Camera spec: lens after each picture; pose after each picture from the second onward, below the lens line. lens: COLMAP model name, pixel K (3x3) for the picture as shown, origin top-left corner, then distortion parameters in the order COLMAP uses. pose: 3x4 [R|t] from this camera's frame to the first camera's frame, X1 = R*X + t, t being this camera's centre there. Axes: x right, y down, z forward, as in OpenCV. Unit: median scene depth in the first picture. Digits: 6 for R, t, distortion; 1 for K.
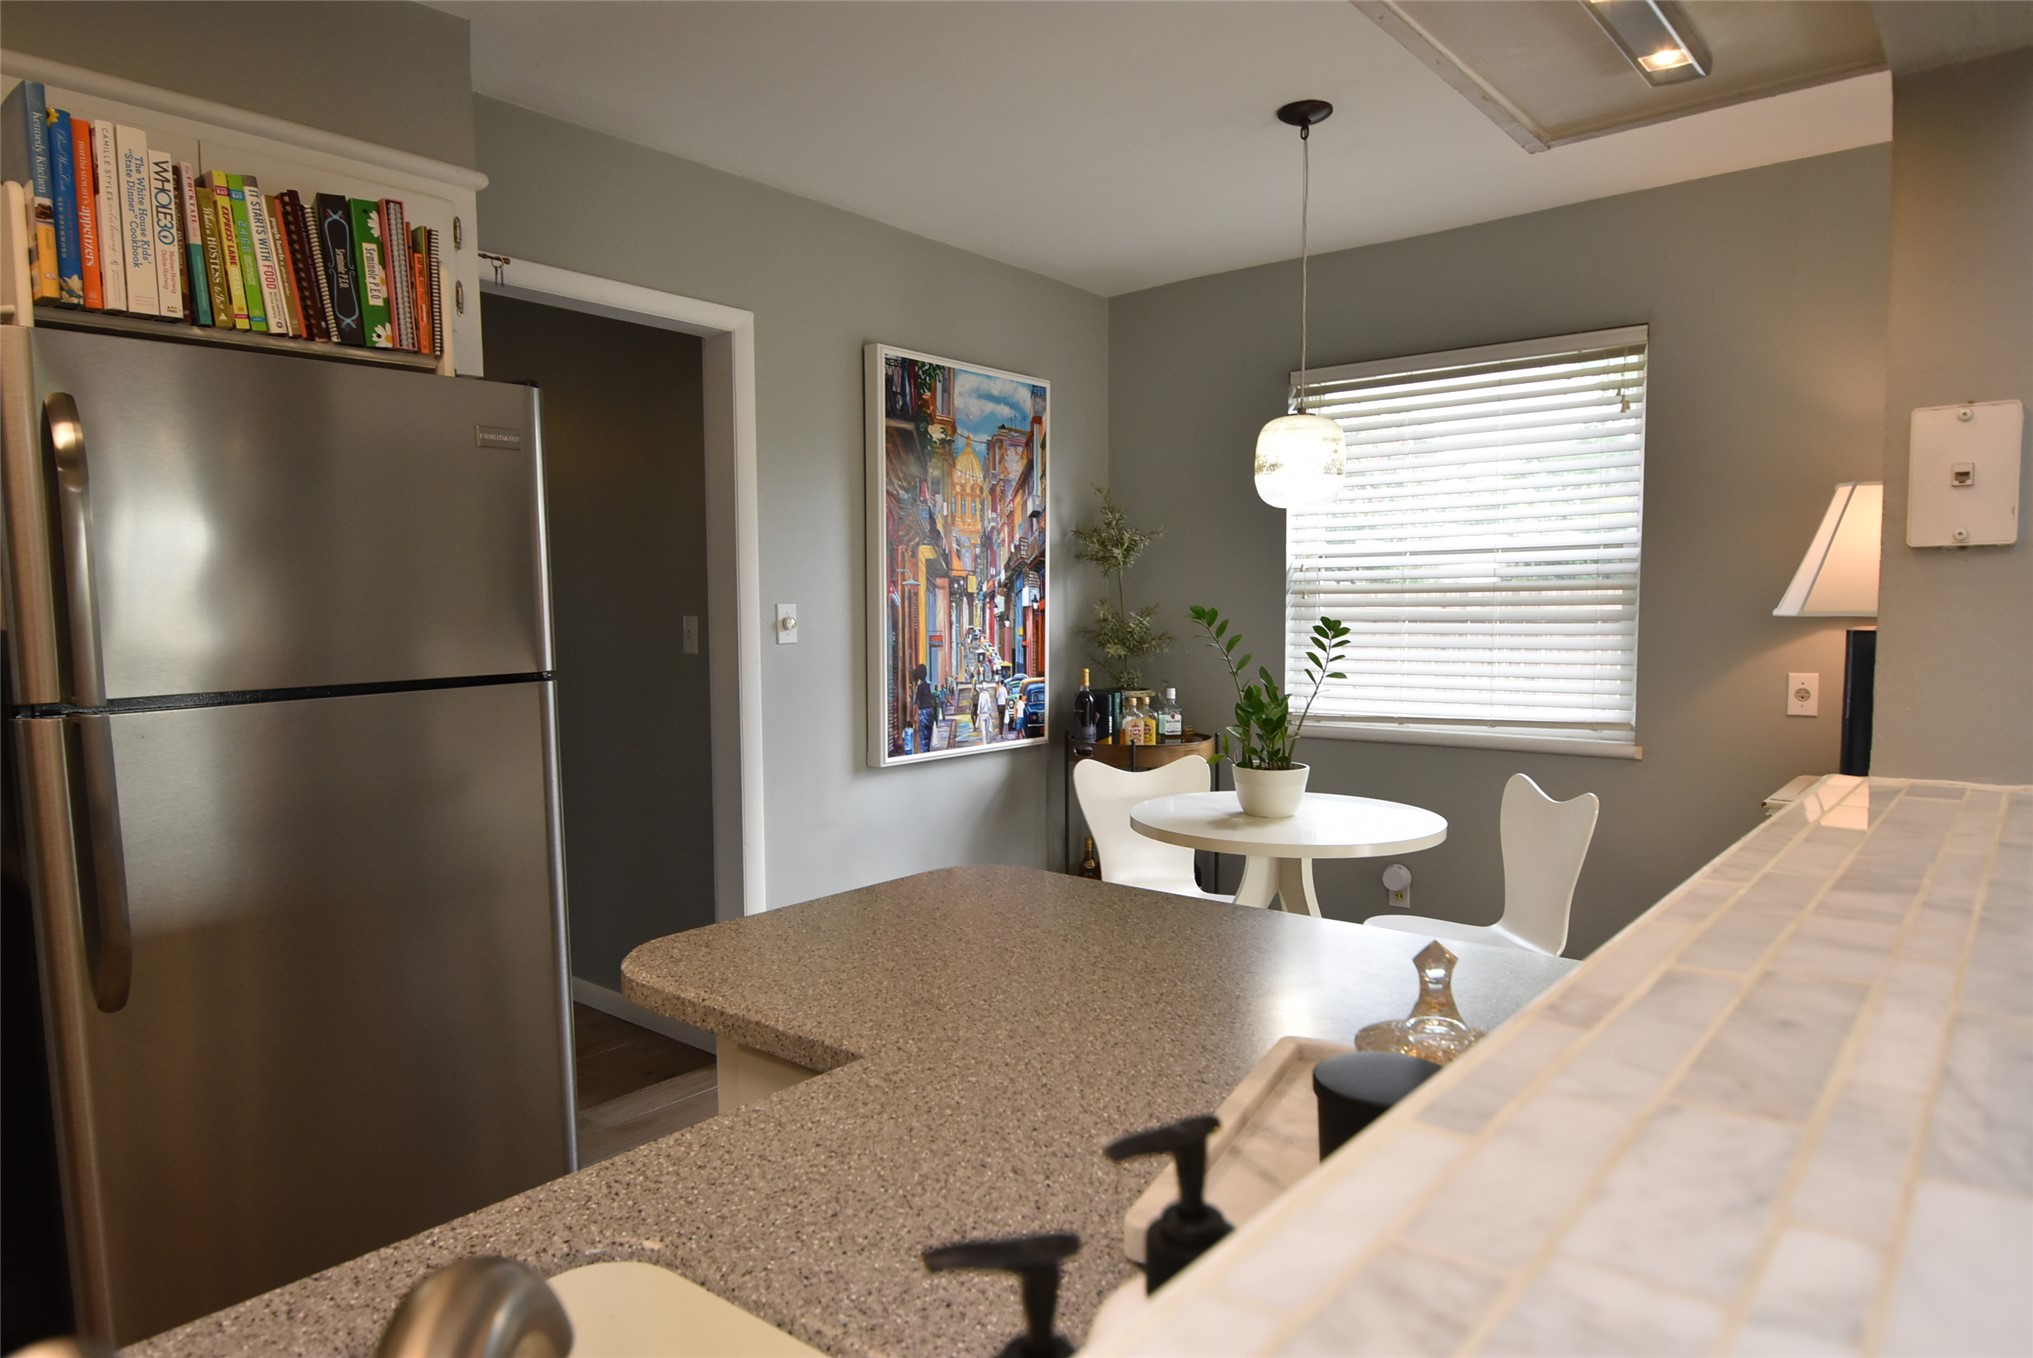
lens RADIAL K [[1265.8, 0, 1016.5], [0, 1265.8, 679.0], [0, 0, 1]] dist [0.003541, 0.000165]
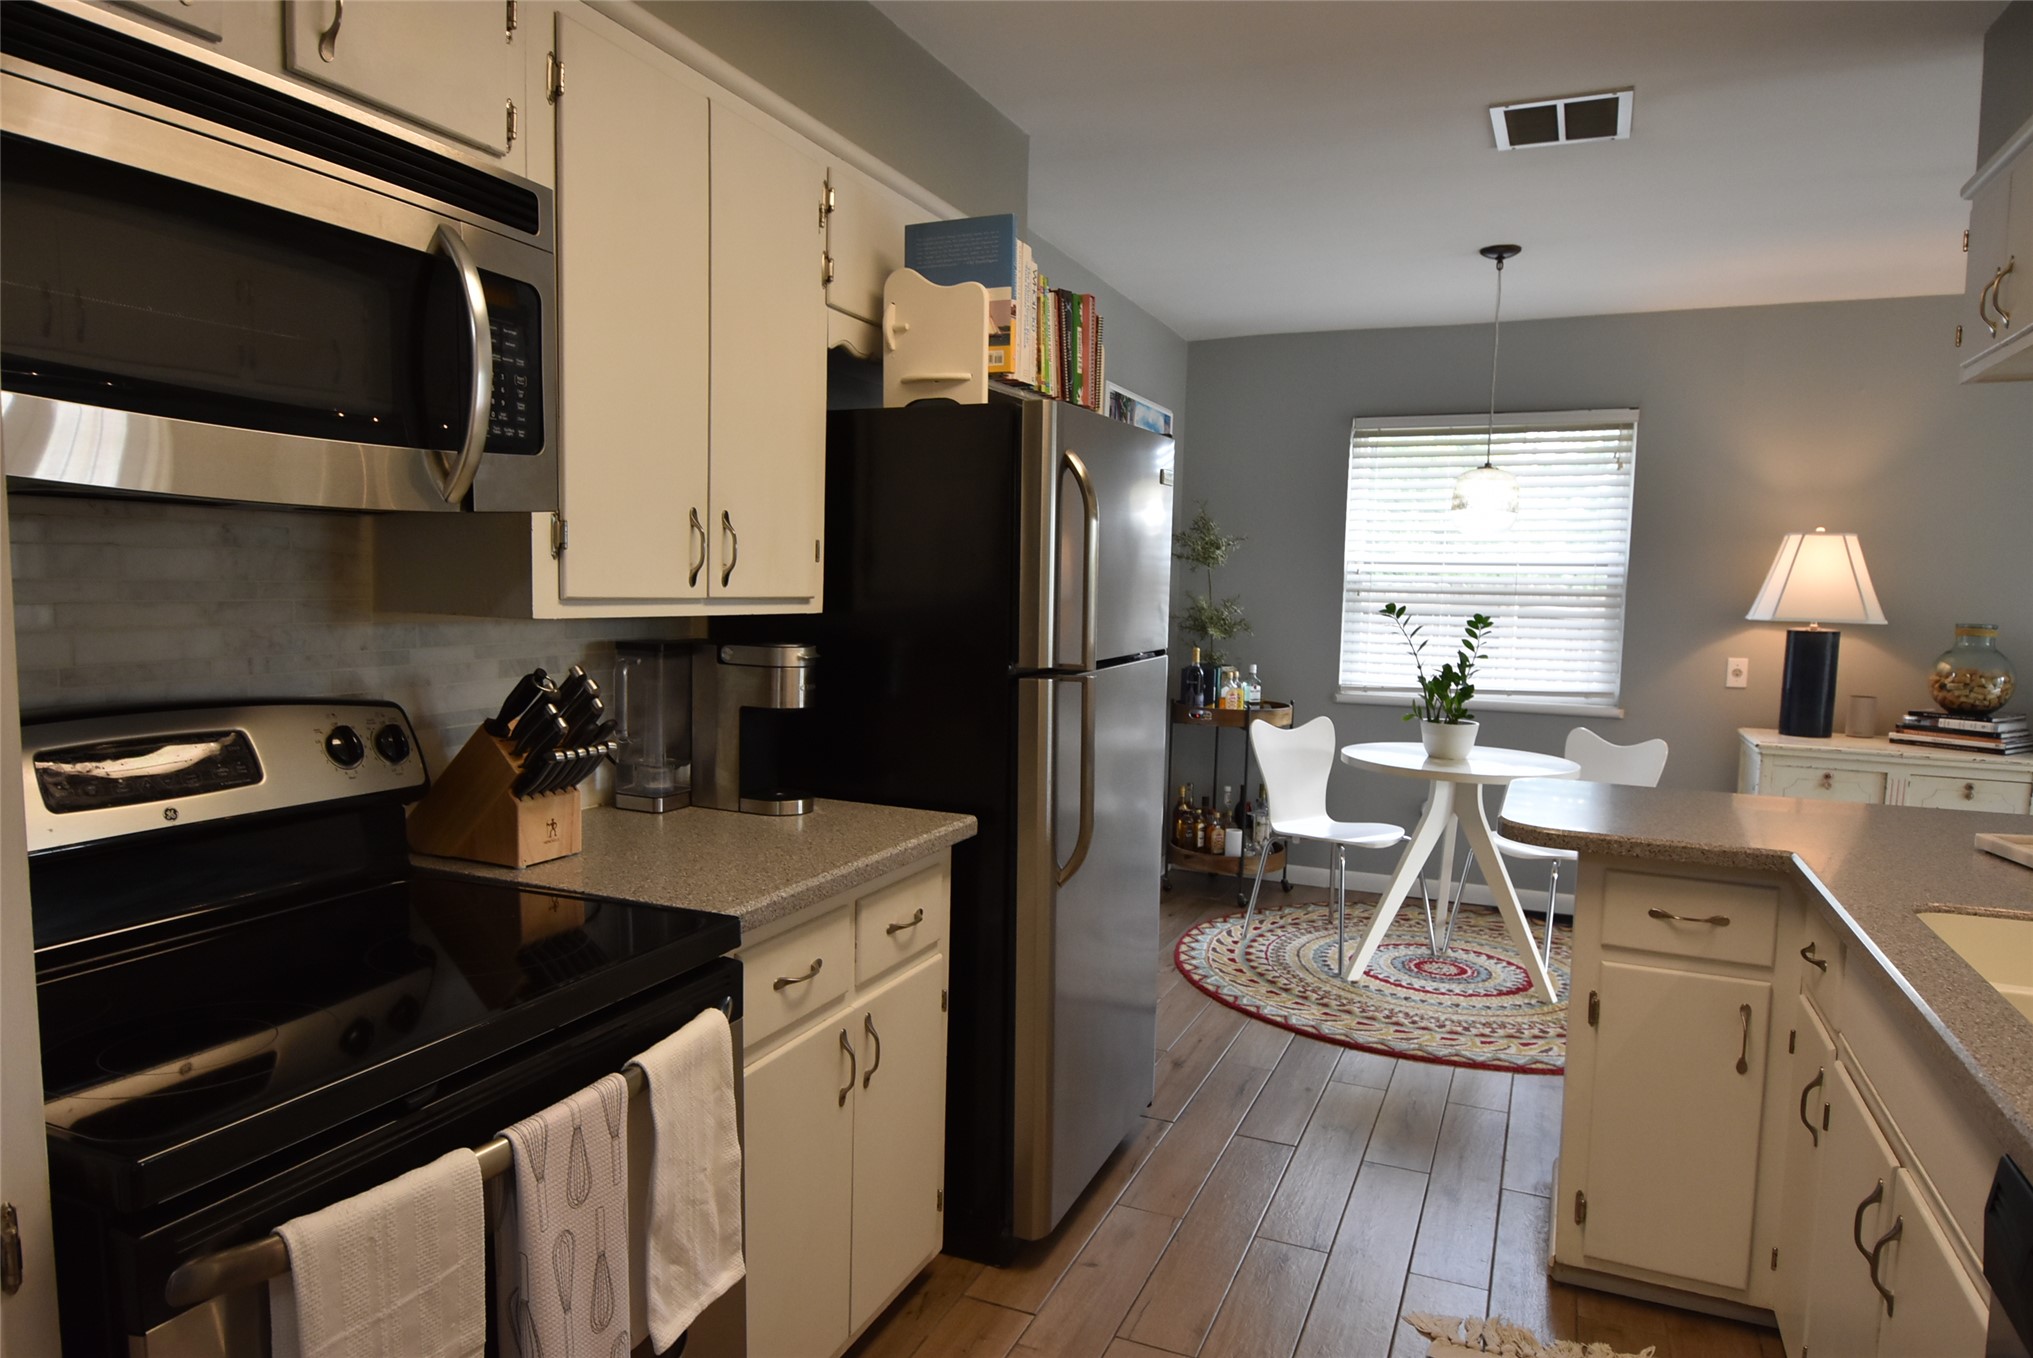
lens RADIAL K [[1265.8, 0, 1016.5], [0, 1265.8, 679.0], [0, 0, 1]] dist [0.003541, 0.000165]
pose [[0.958667, 0.005585, 0.284475, -0.550329], [-0.011208, 0.999773, 0.018141, 0.001829], [-0.284309, -0.020580, 0.958512, -0.153759]]
